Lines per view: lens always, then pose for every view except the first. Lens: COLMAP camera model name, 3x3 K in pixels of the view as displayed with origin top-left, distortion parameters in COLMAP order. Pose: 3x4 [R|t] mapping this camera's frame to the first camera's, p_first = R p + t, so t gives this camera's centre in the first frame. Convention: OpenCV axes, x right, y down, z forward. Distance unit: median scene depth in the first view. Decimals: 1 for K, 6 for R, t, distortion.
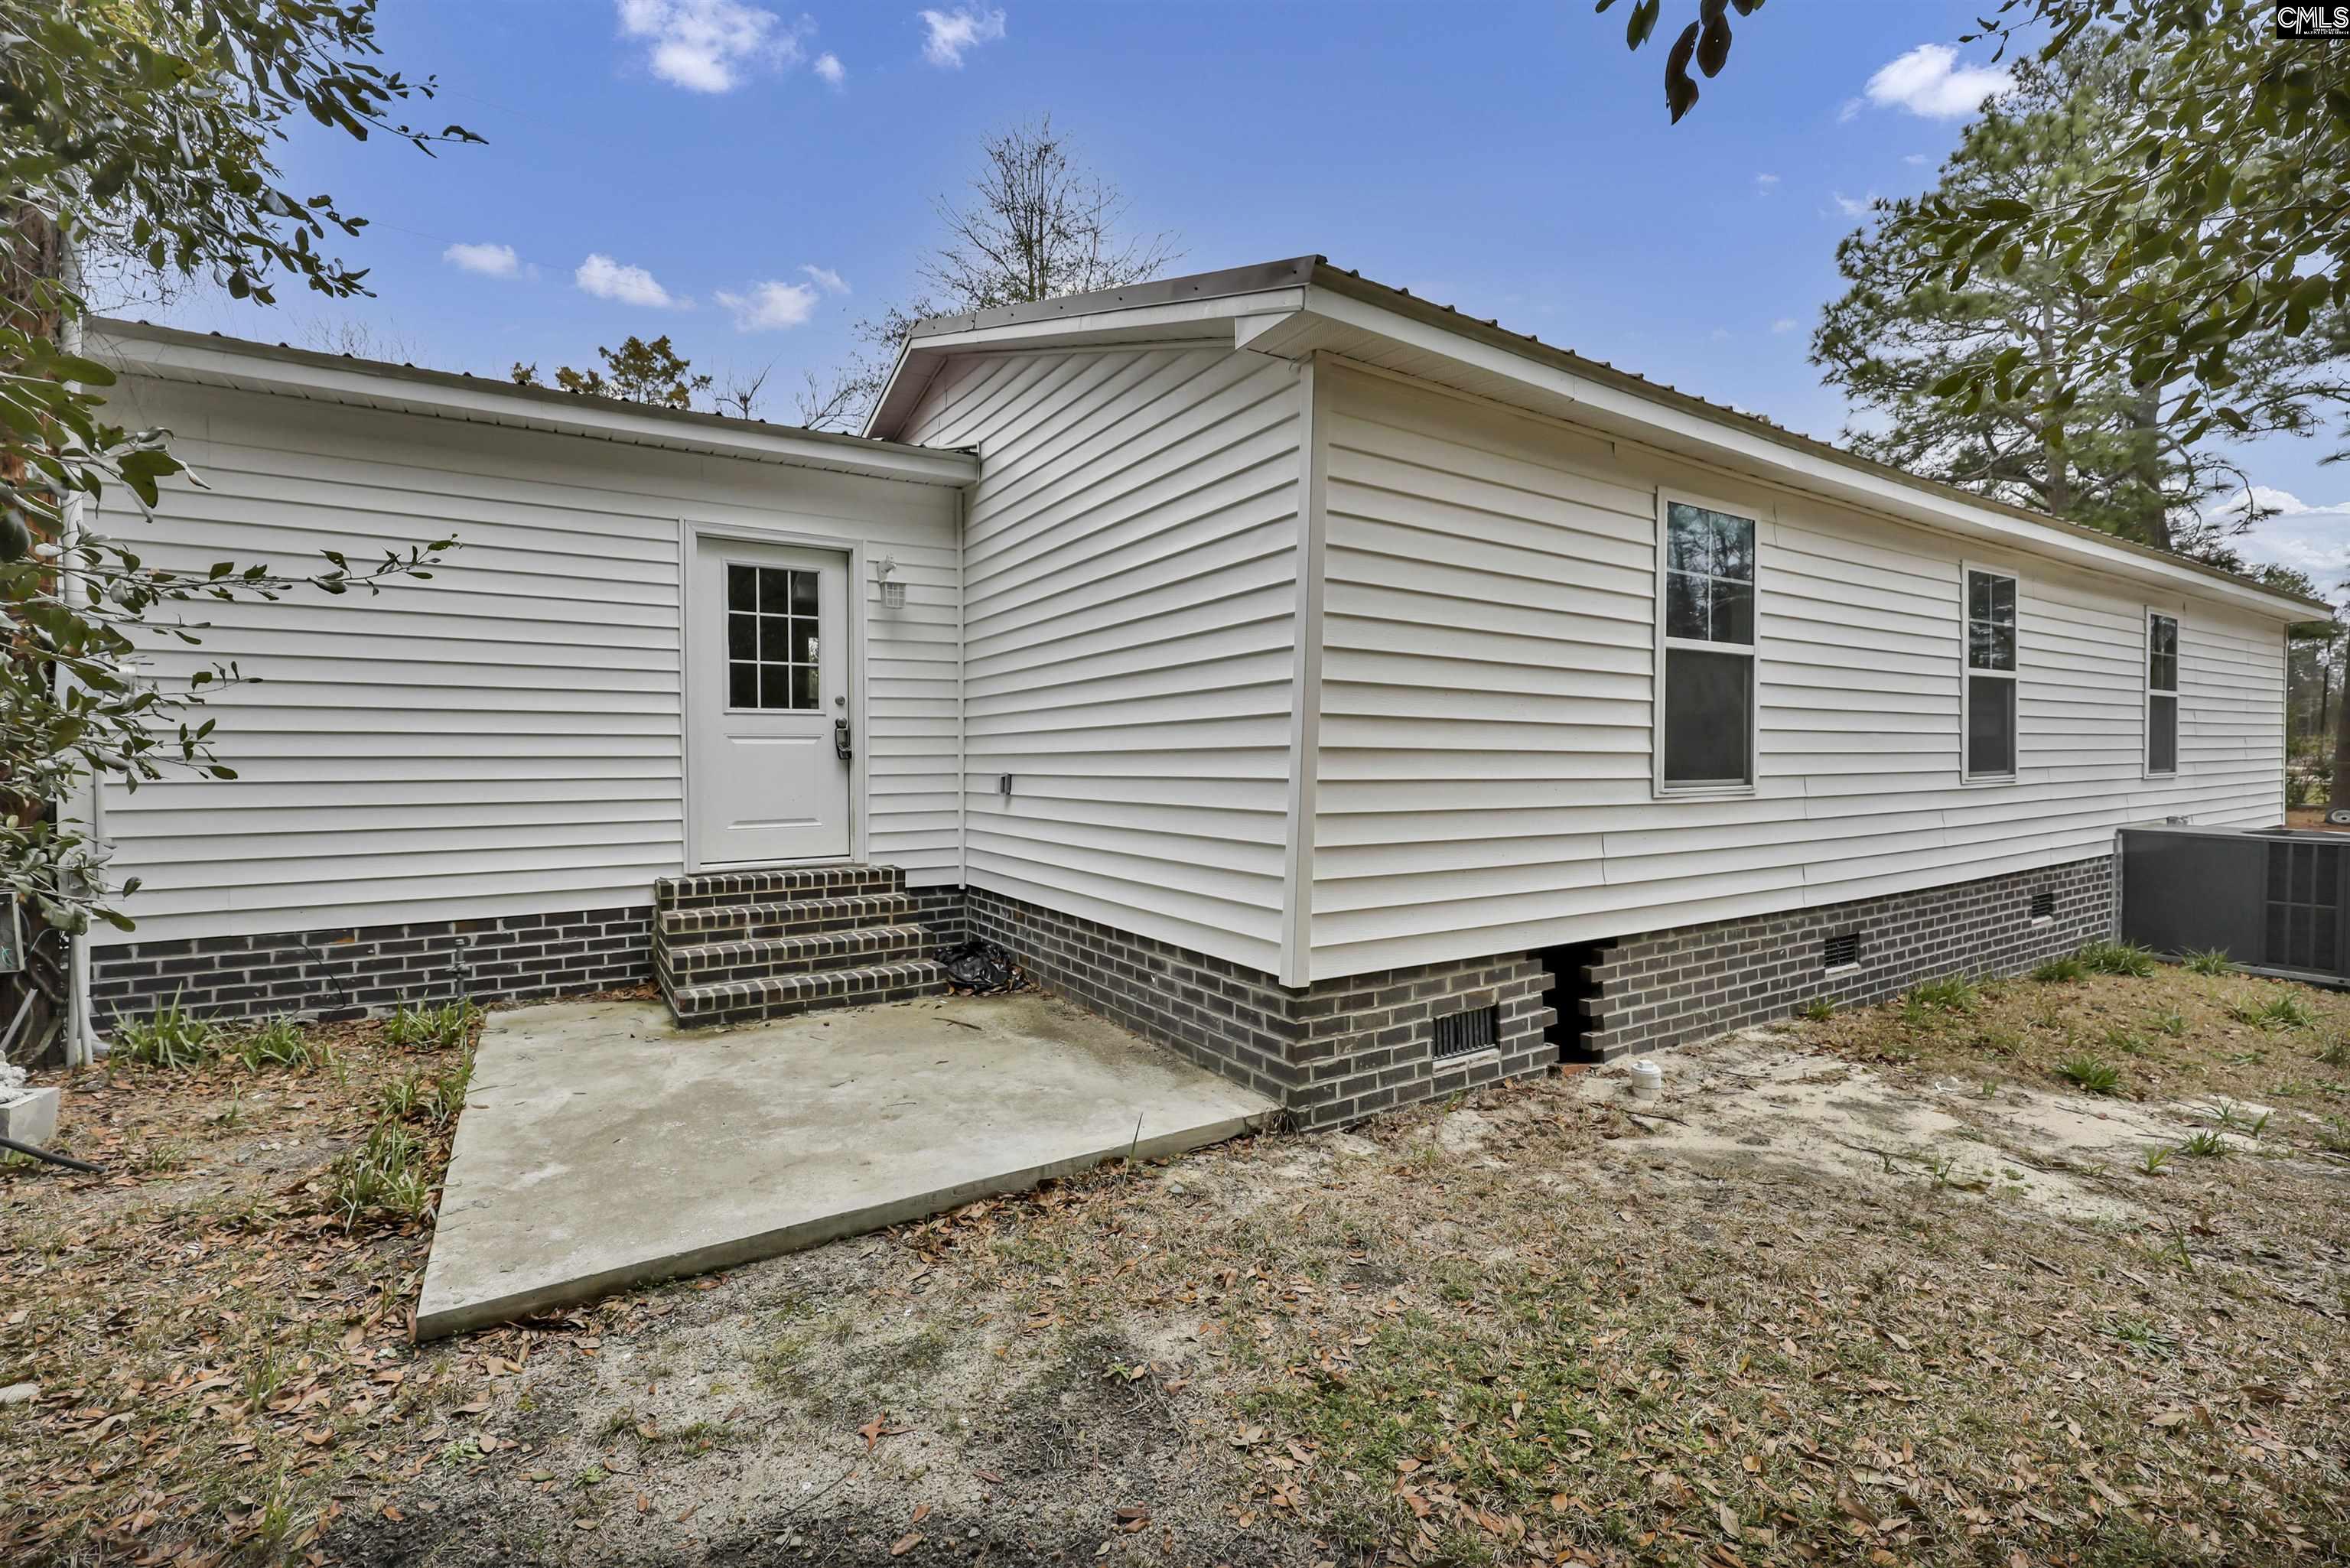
lens RADIAL K [[1004.4, 0, 1164.0], [0, 1004.4, 777.1], [0, 0, 1]] dist [-0.013942, 0.000315]
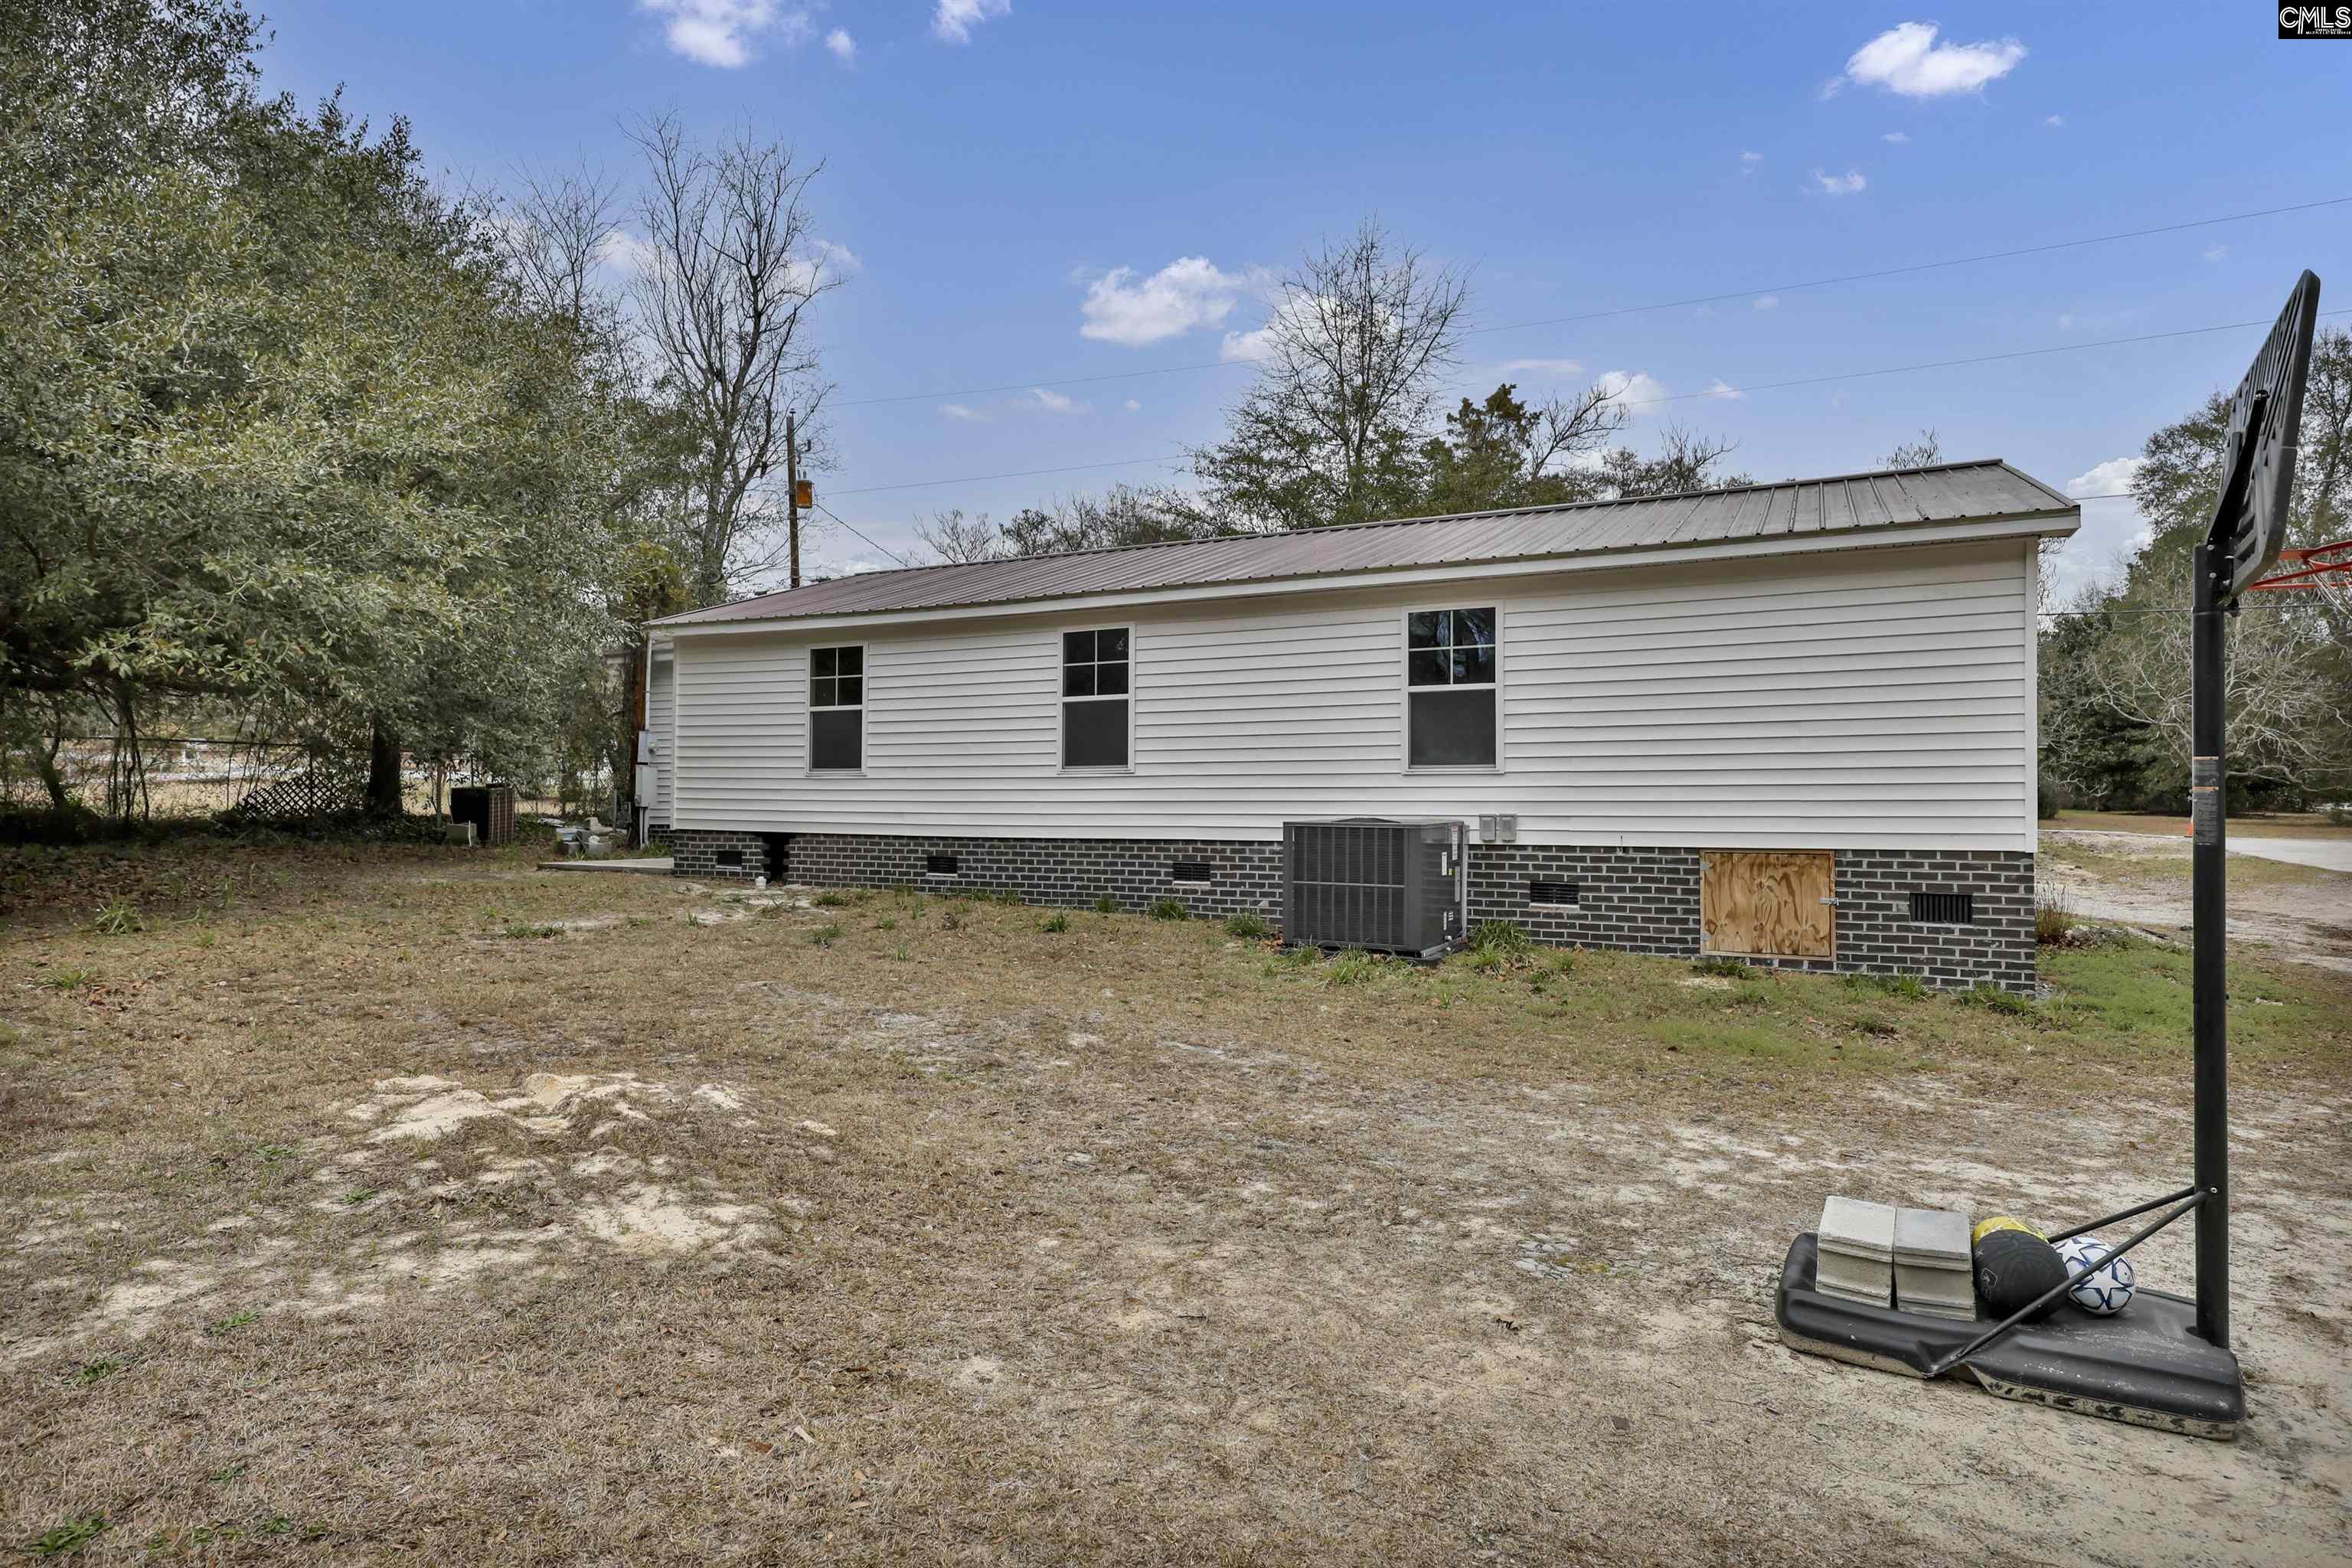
lens RADIAL K [[1293.3, 0, 1174.9], [0, 1293.3, 790.0], [0, 0, 1]] dist [-0.027557, 0.001598]
pose [[0.513849, 0.000573, -0.857881, 3.599639], [-0.024500, 0.999602, -0.014008, 0.076363], [0.857531, 0.028216, 0.513658, 0.194549]]
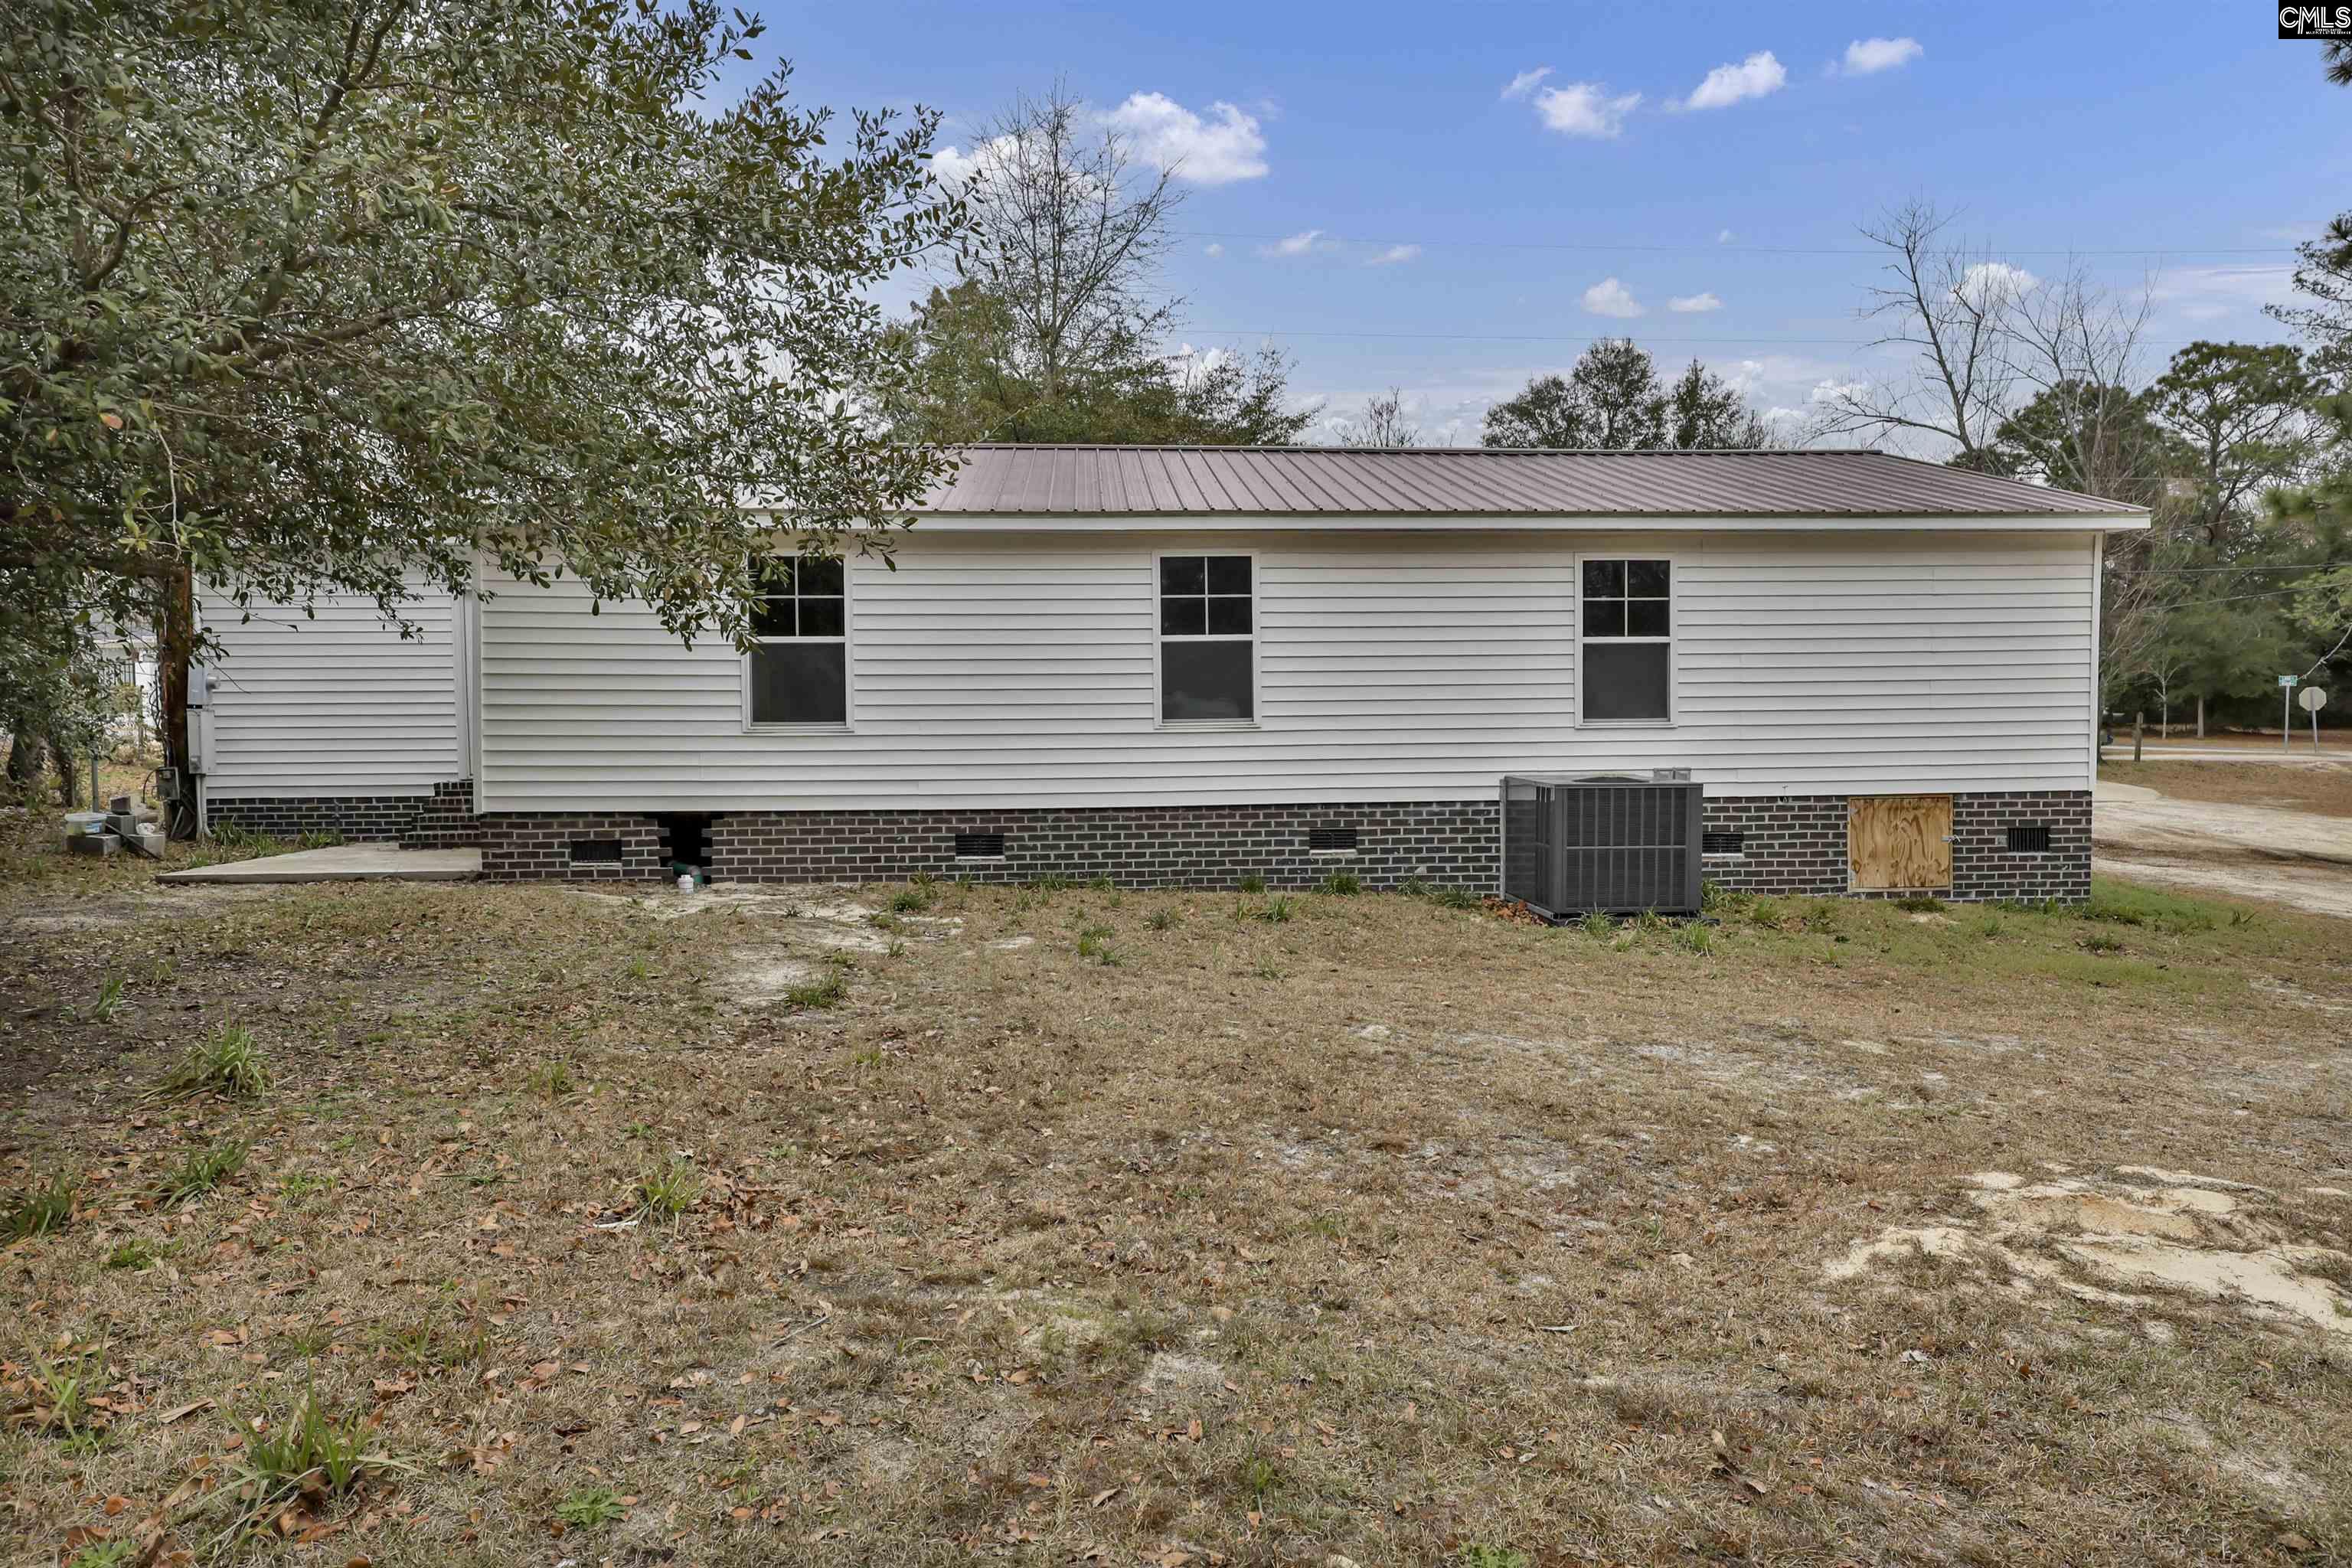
lens RADIAL K [[1293.3, 0, 1177.2], [0, 1293.3, 787.1], [0, 0, 1]] dist [-0.027557, 0.001598]
pose [[0.882694, 0.009802, -0.469847, 2.206952], [-0.005445, 0.999929, 0.010631, 0.088874], [0.469917, -0.006825, 0.882684, -0.596808]]
